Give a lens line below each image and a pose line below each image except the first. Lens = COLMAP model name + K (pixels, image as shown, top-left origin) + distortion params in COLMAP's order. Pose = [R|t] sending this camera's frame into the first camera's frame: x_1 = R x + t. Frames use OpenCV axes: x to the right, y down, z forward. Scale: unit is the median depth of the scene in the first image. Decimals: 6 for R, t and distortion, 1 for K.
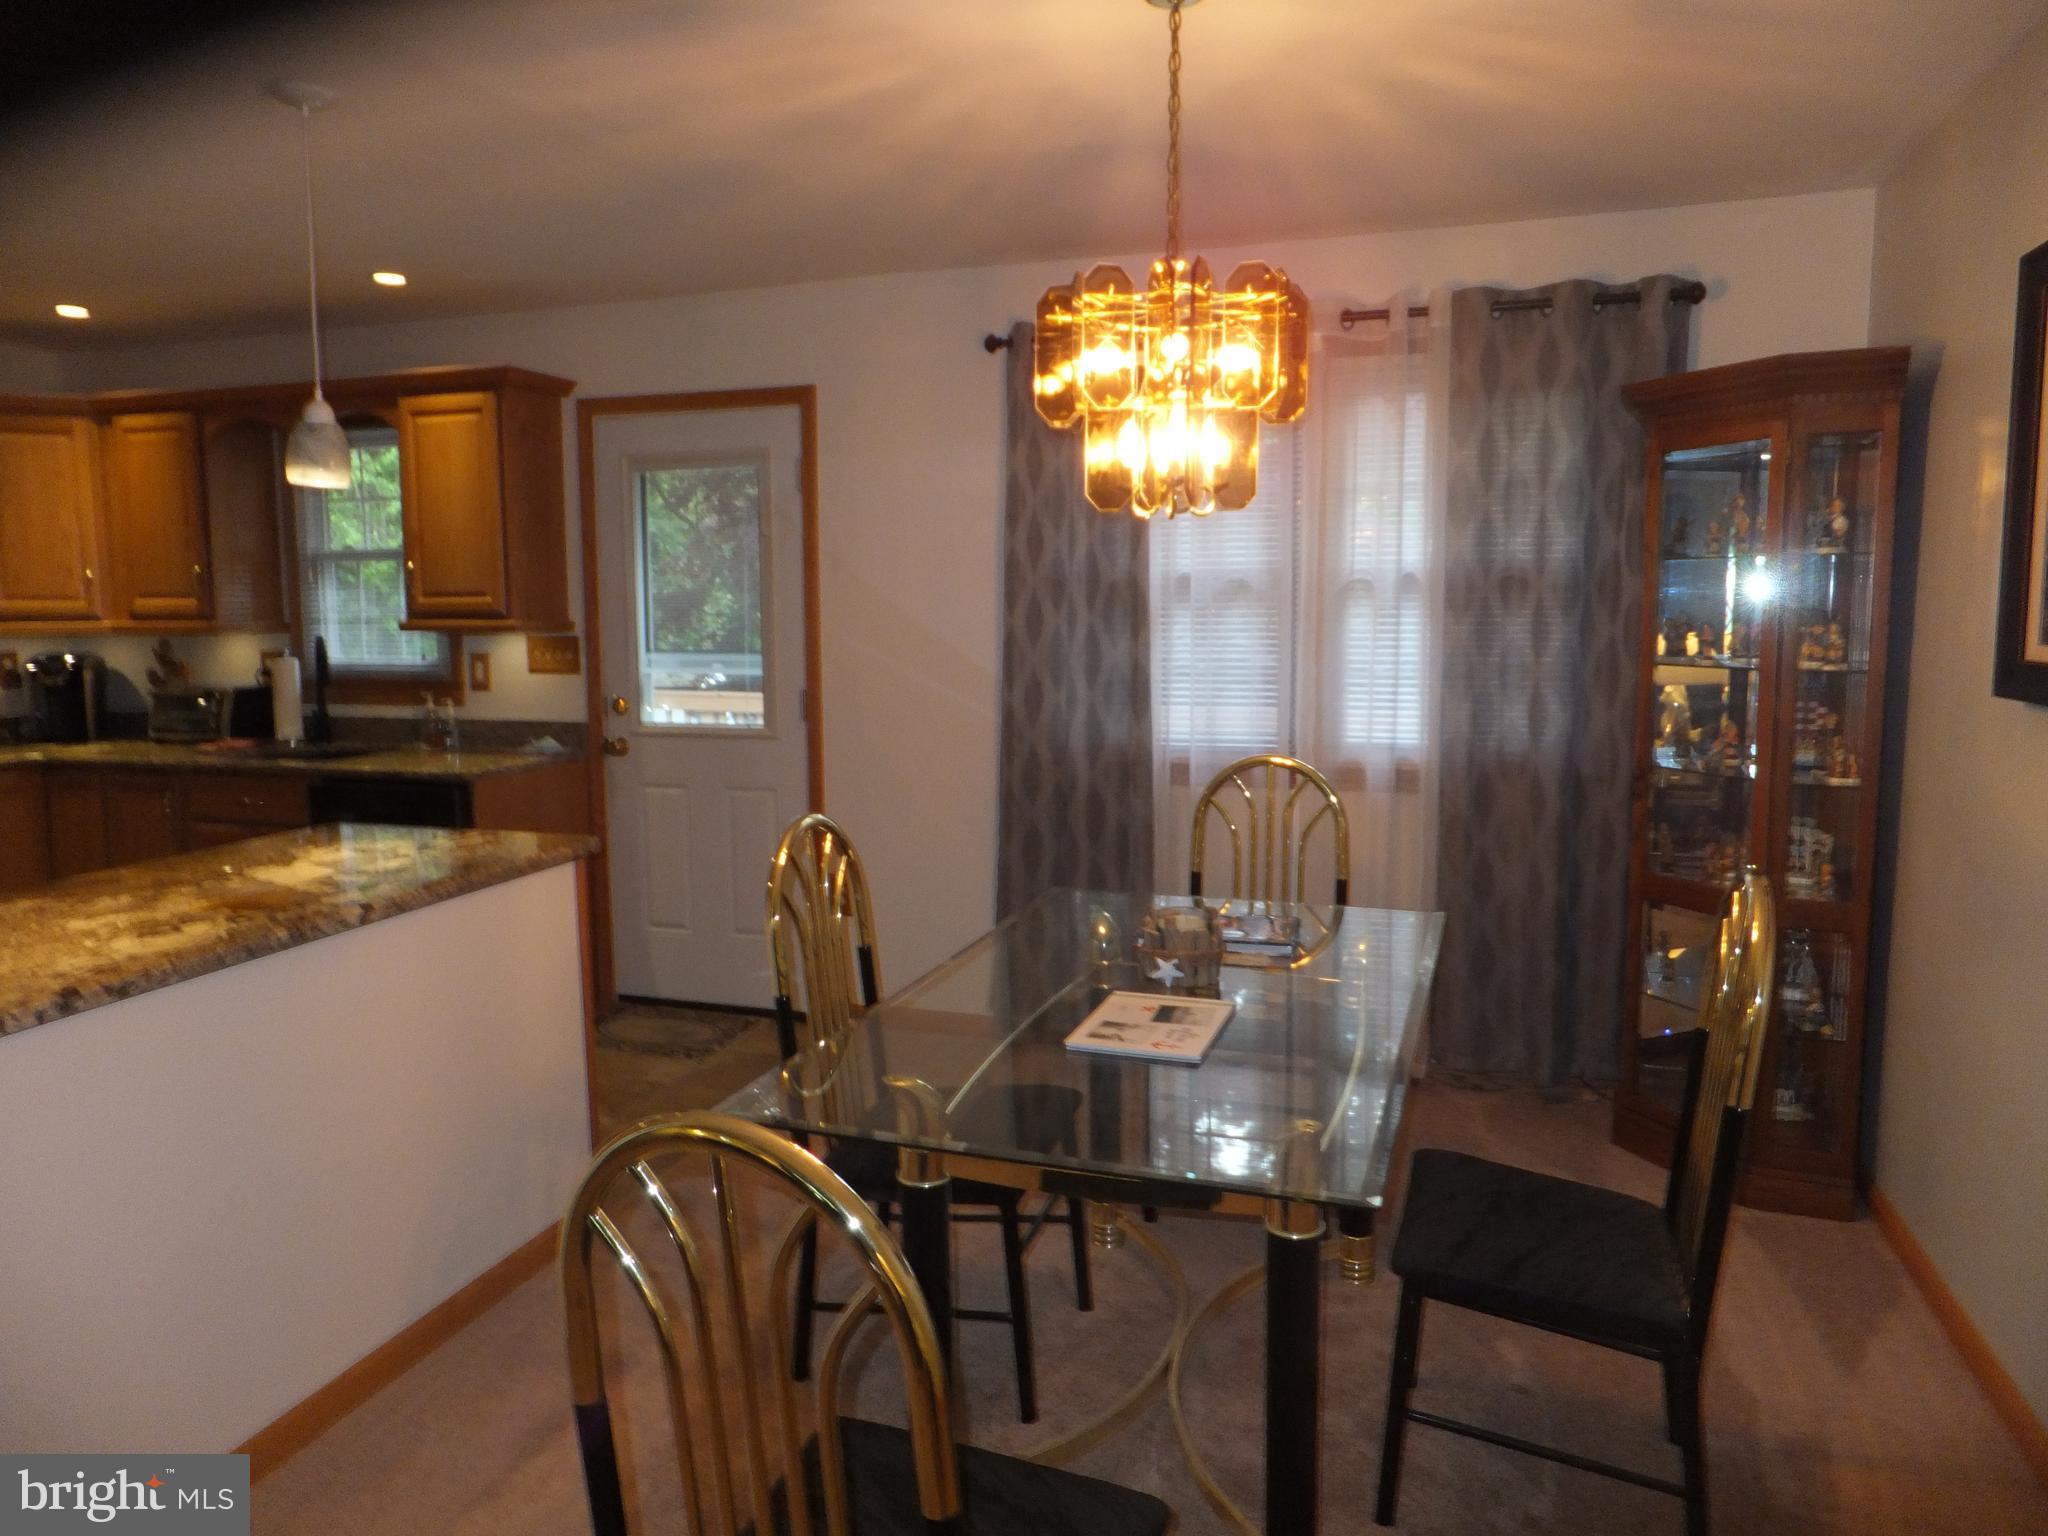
lens RADIAL K [[1354.5, 0, 1001.3], [0, 1354.5, 740.0], [0, 0, 1]] dist [-0.005799, -0.003122]
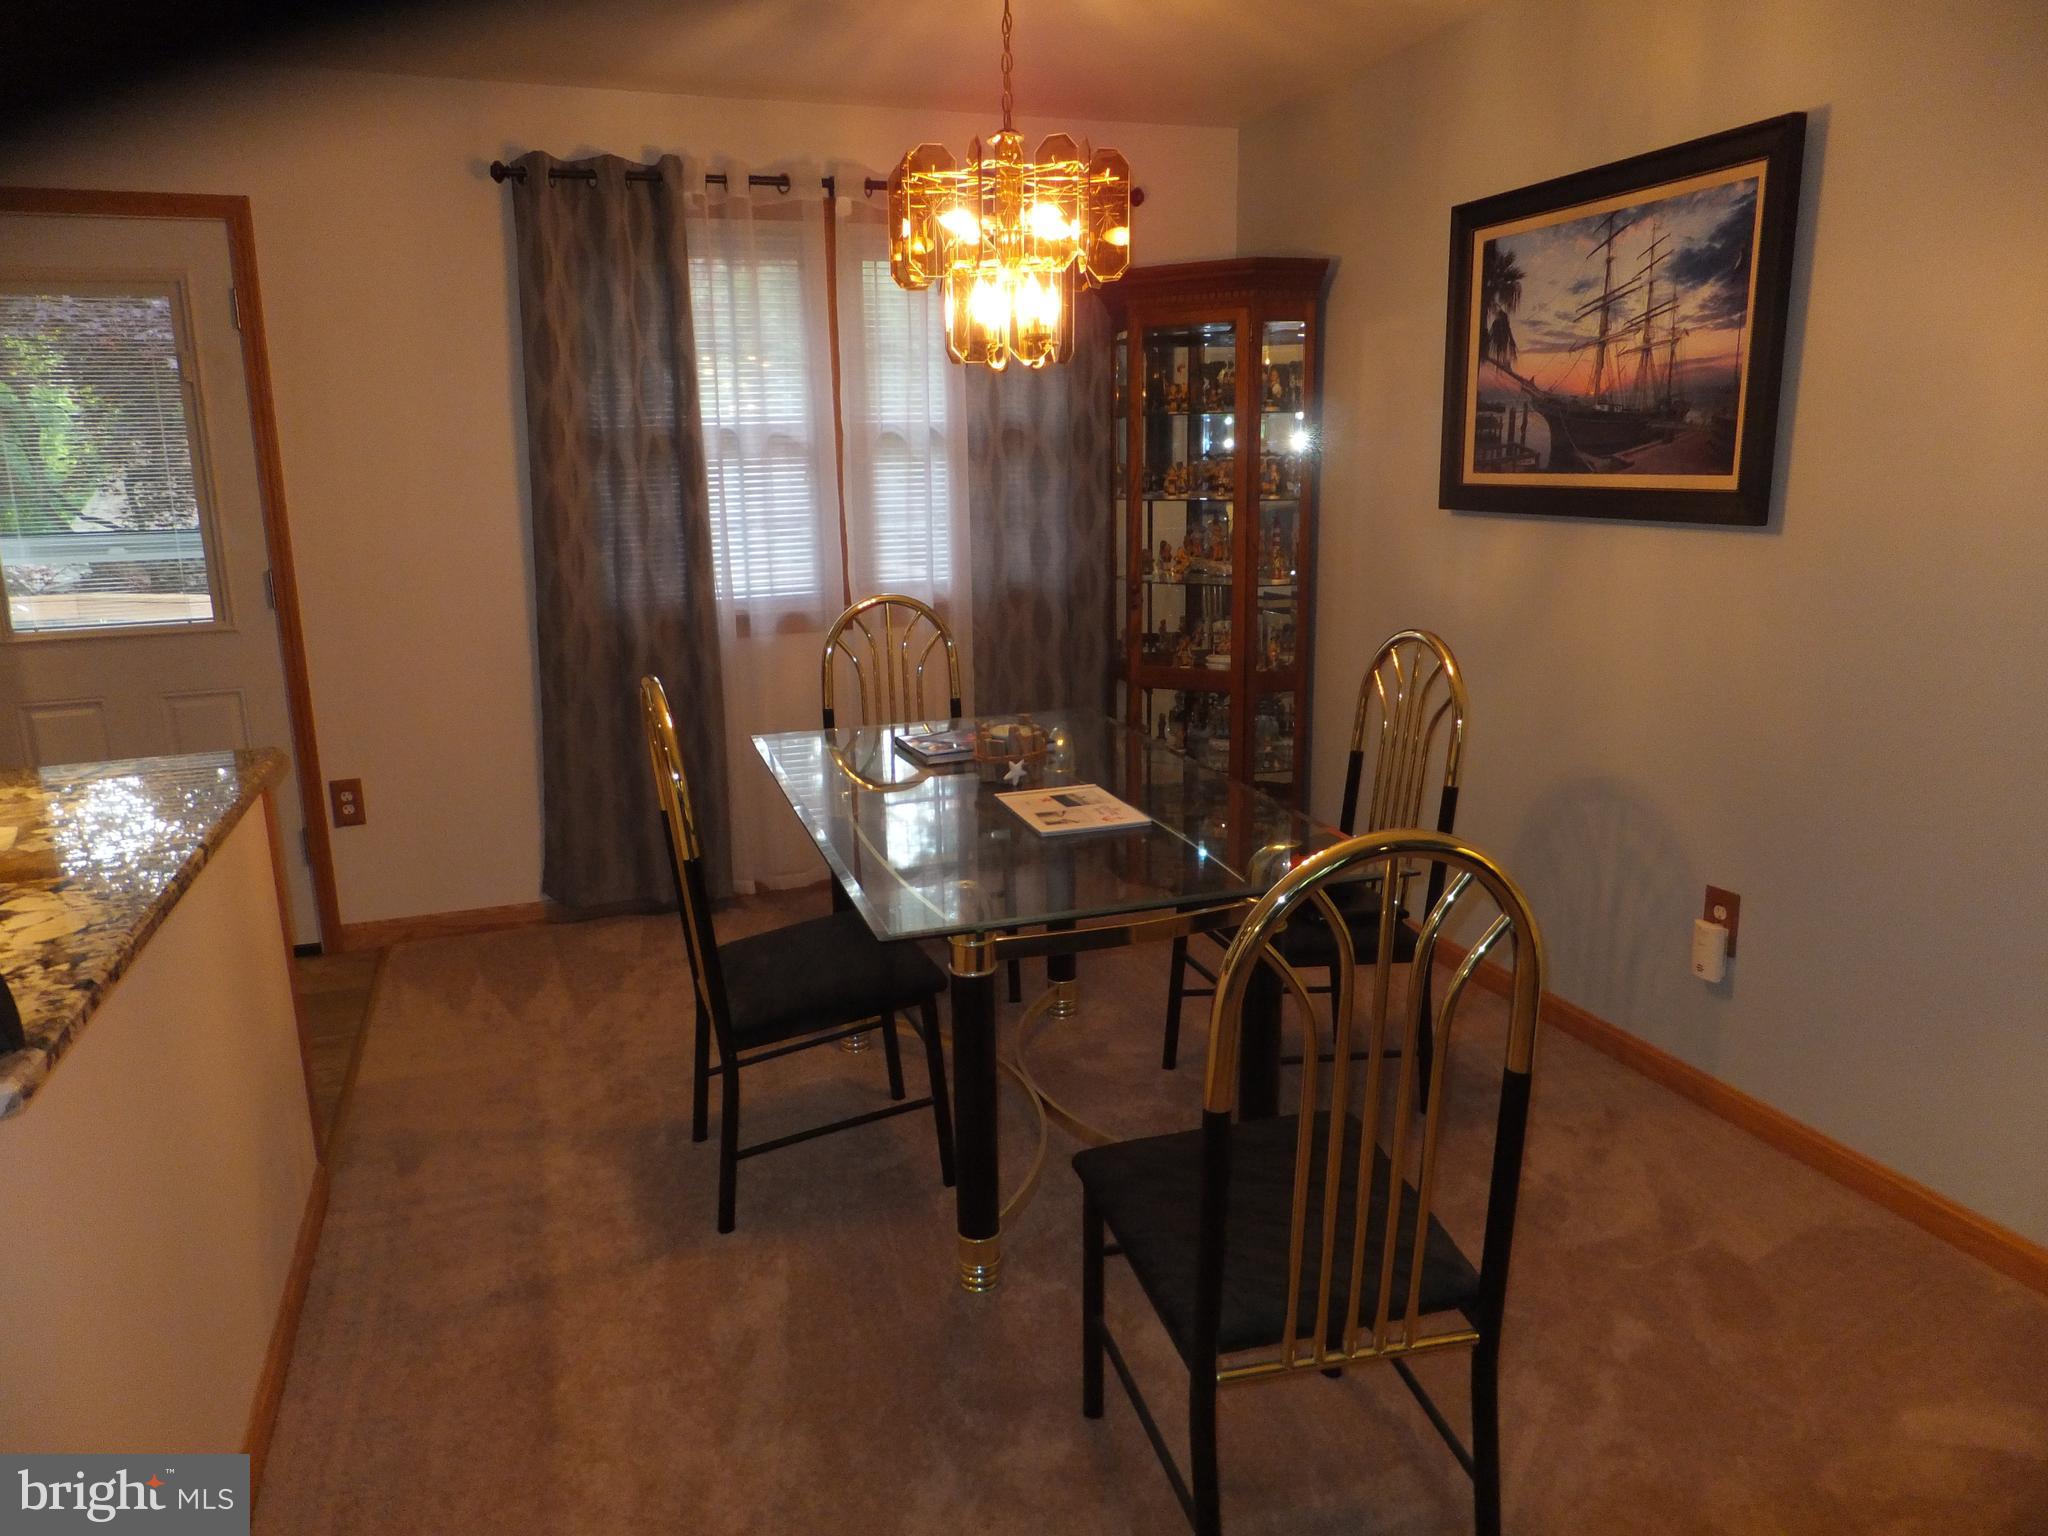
lens RADIAL K [[1364.0, 0, 988.2], [0, 1364.0, 744.4], [0, 0, 1]] dist [-0.006749, 0.004819]
pose [[0.802534, -0.133985, 0.581367, -0.292172], [0.078173, 0.989670, 0.120173, 0.003218], [-0.591463, -0.050996, 0.804718, 0.042943]]
